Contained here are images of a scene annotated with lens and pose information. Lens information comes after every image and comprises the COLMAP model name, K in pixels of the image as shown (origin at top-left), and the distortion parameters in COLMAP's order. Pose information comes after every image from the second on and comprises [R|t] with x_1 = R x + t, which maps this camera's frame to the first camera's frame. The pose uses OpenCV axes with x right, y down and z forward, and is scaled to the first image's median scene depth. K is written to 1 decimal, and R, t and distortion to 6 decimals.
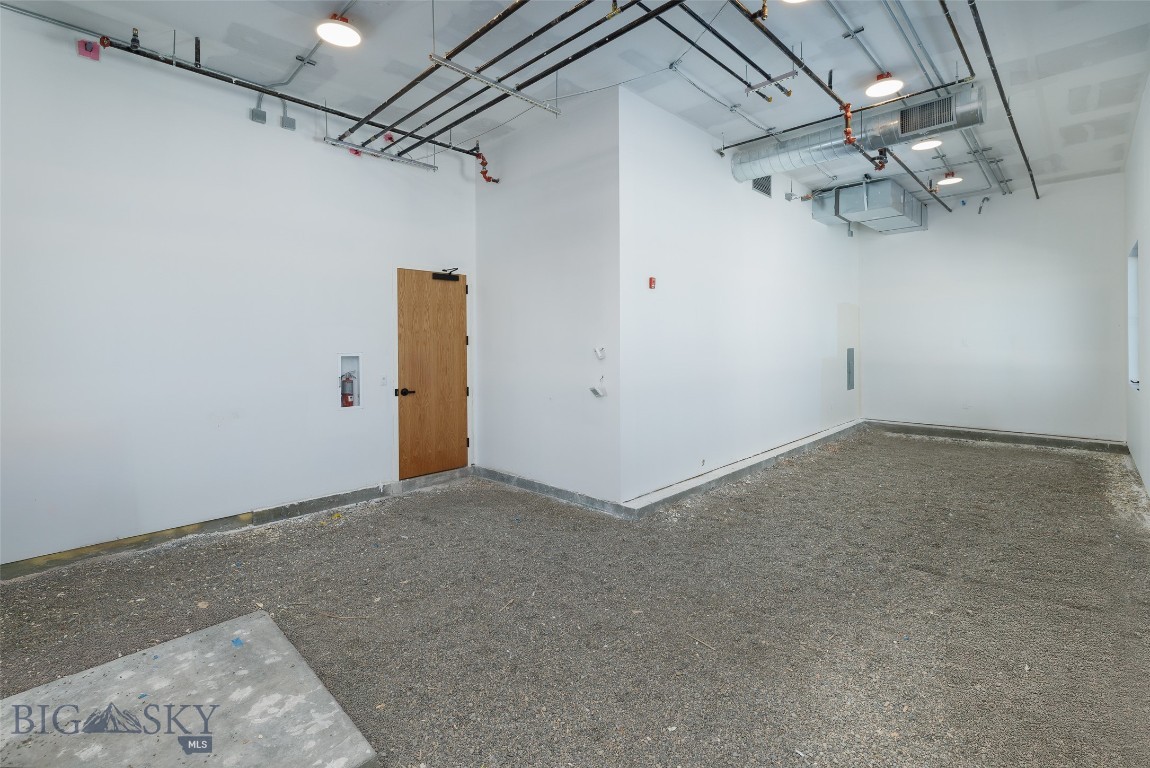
lens RADIAL K [[513.5, 0, 588.4], [0, 513.5, 344.5], [0, 0, 1]] dist [0.006593, -0.000011]
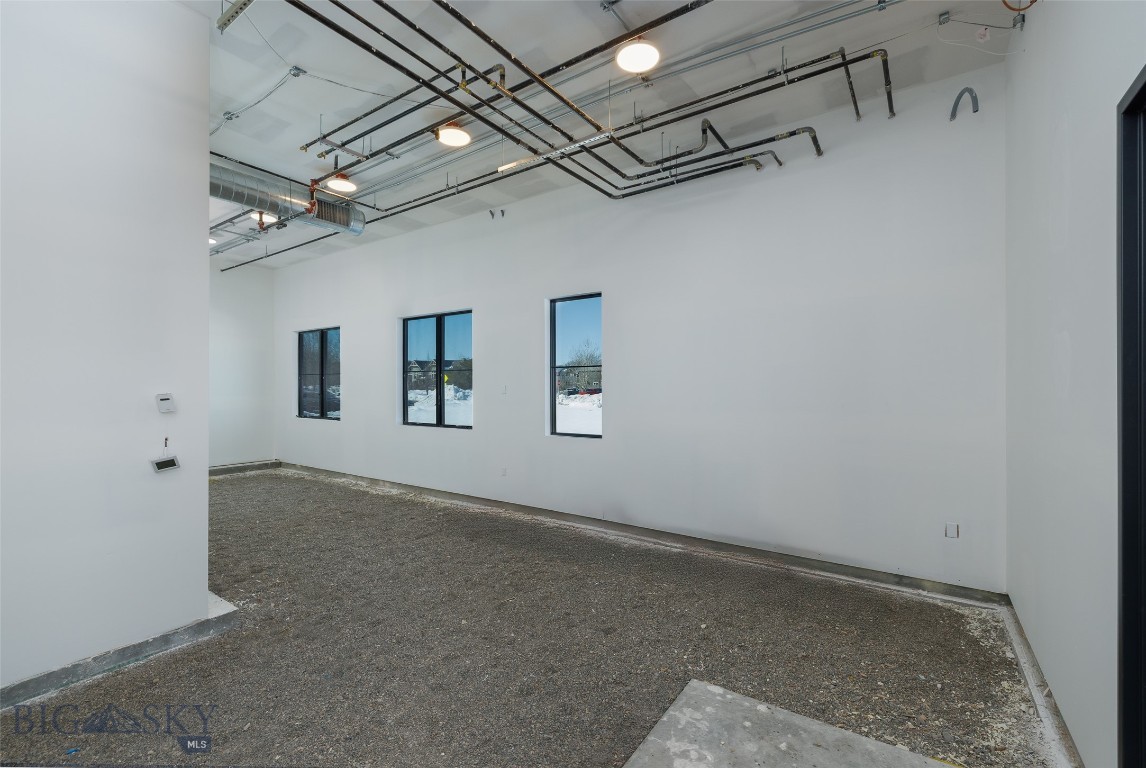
lens RADIAL K [[495.6, 0, 573.0], [0, 495.6, 384.0], [0, 0, 1]] dist [0.001716, 0.000089]
pose [[-0.159217, 0.014008, 0.987144, -0.576948], [0.007976, 0.999885, -0.012902, 0.006182], [-0.987211, 0.005819, -0.159310, 0.523199]]
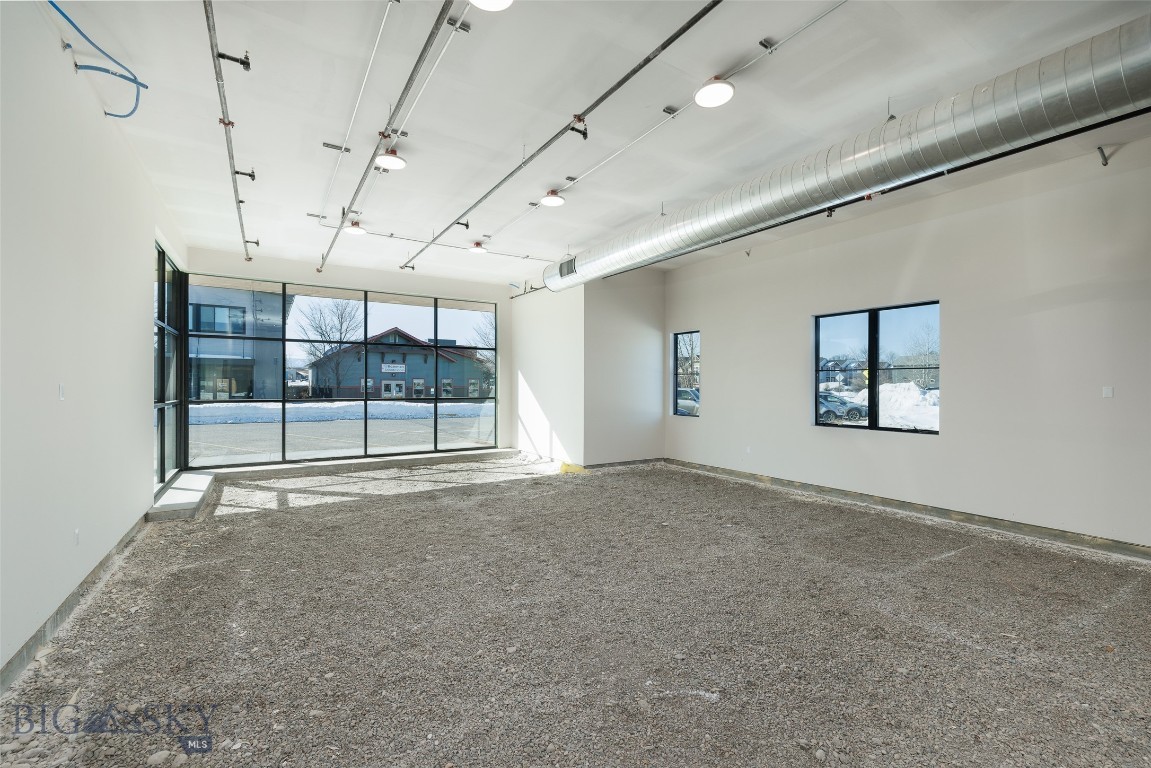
lens RADIAL K [[486.9, 0, 583.2], [0, 486.9, 384.8], [0, 0, 1]] dist [0.000233, 0.000251]
pose [[0.219227, 0.007469, 0.975645, -0.560973], [0.000670, 0.999969, -0.007806, -0.001717], [-0.975674, 0.002365, 0.219216, 1.097710]]
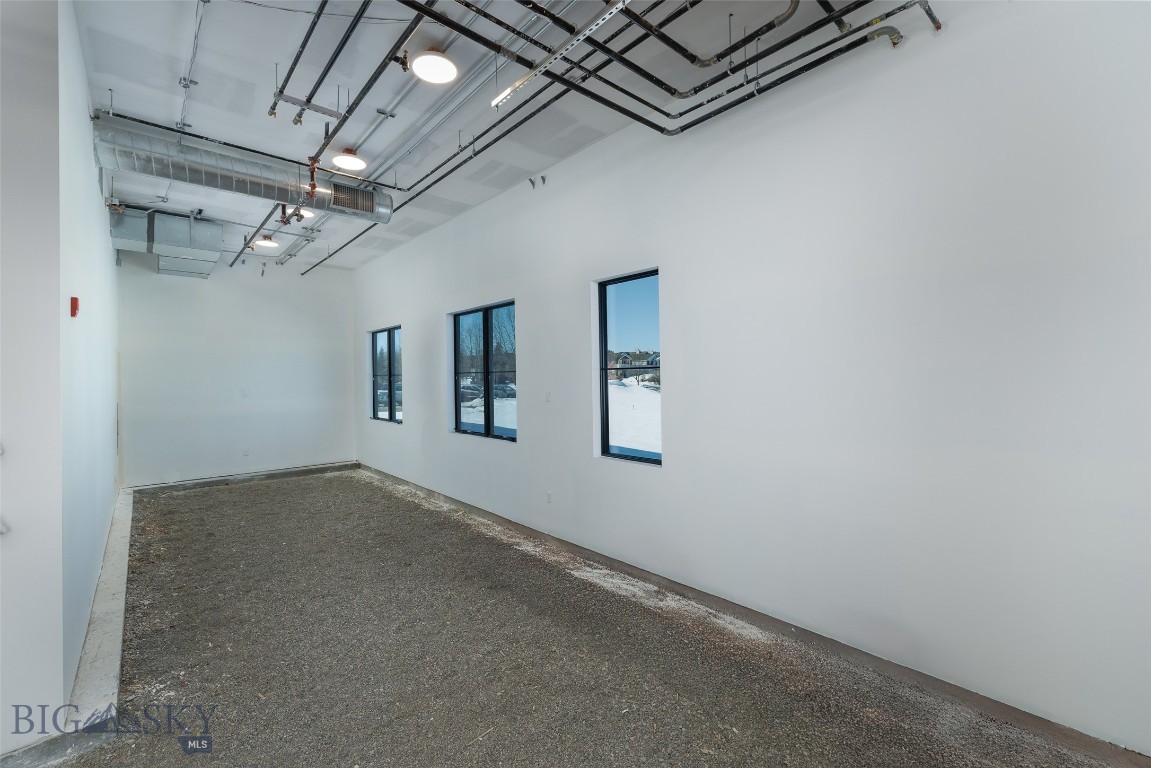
lens RADIAL K [[484.6, 0, 574.7], [0, 484.6, 375.1], [0, 0, 1]] dist [-0.002903, -0.000589]
pose [[0.073875, 0.009243, 0.997225, -0.324902], [0.017991, 0.999782, -0.010600, -0.027312], [-0.997105, 0.018725, 0.073692, 0.379519]]
